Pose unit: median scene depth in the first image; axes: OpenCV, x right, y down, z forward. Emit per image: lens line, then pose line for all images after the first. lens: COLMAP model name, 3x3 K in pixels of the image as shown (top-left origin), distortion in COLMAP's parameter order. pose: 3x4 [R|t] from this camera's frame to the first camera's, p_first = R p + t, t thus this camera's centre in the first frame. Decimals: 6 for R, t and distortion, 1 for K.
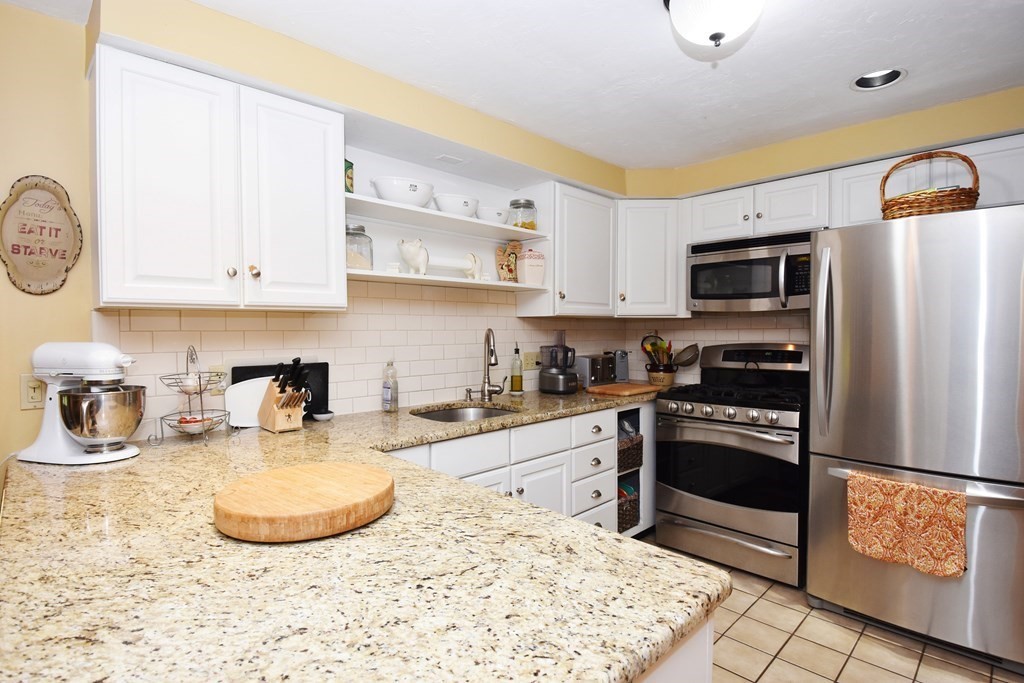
lens RADIAL K [[517.6, 0, 512.0], [0, 517.6, 341.5], [0, 0, 1]] dist [0.002146, 0.000253]
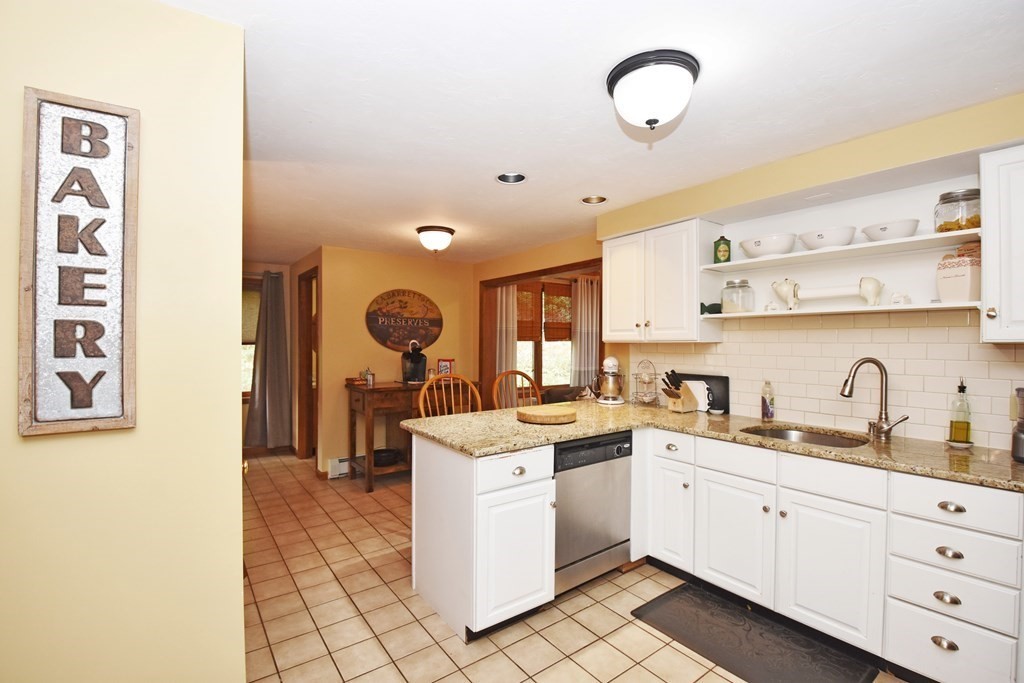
lens RADIAL K [[454.7, 0, 506.7], [0, 454.7, 340.1], [0, 0, 1]] dist [-0.003026, -0.000663]
pose [[-0.162959, -0.000164, -0.986633, 0.901118], [-0.025312, 0.999672, 0.004014, -0.045316], [0.986308, 0.025627, -0.162910, 0.524837]]
